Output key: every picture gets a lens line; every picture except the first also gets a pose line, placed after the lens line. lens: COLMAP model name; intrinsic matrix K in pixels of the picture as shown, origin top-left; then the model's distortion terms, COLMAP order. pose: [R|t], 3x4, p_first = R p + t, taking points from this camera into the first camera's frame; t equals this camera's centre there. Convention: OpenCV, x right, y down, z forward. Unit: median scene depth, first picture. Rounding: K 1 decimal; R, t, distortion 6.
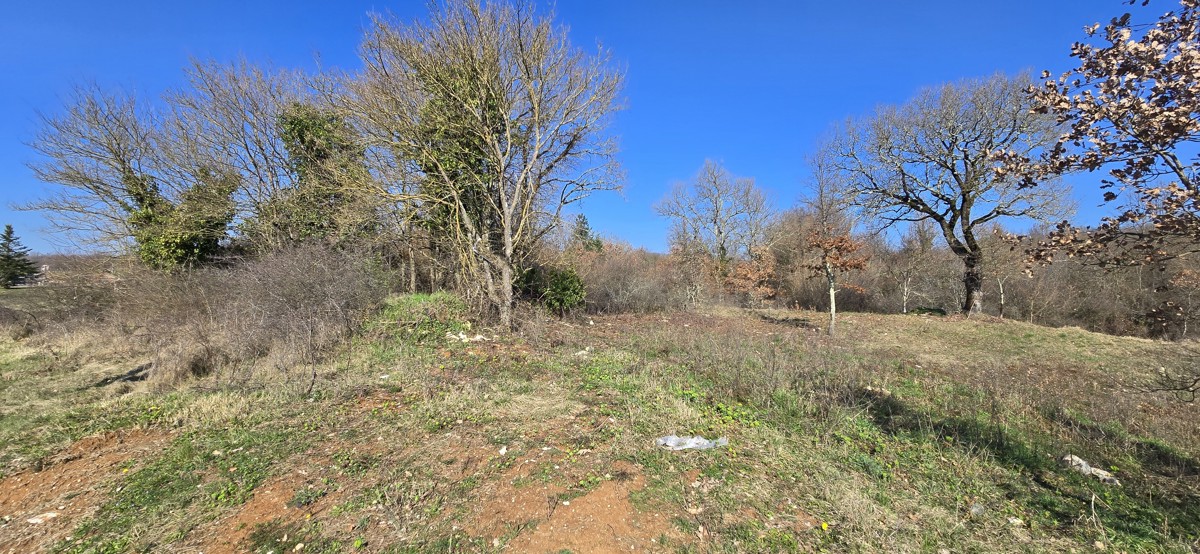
lens RADIAL K [[475.1, 0, 599.0], [0, 475.1, 286.2], [0, 0, 1]] dist [0.001739, -0.000590]
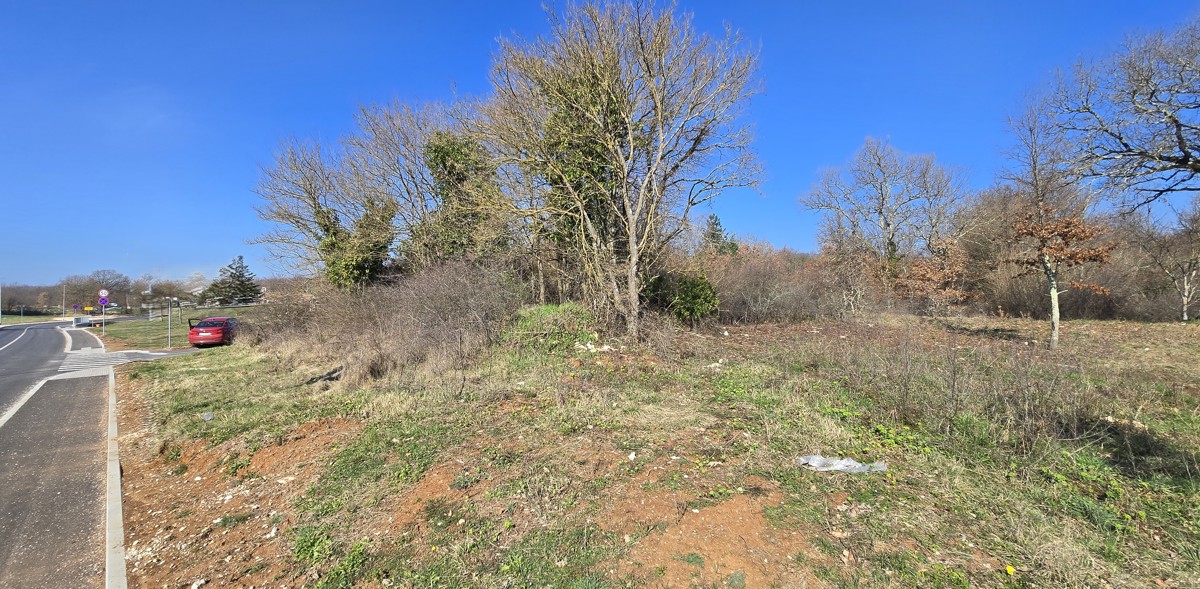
lens RADIAL K [[426.4, 0, 599.6], [0, 426.4, 294.5], [0, 0, 1]] dist [-0.000369, -0.000123]
pose [[0.966185, -0.023935, -0.256738, -0.036563], [0.025564, 0.999669, 0.003012, -0.006406], [0.256581, -0.009473, 0.966476, 0.142186]]
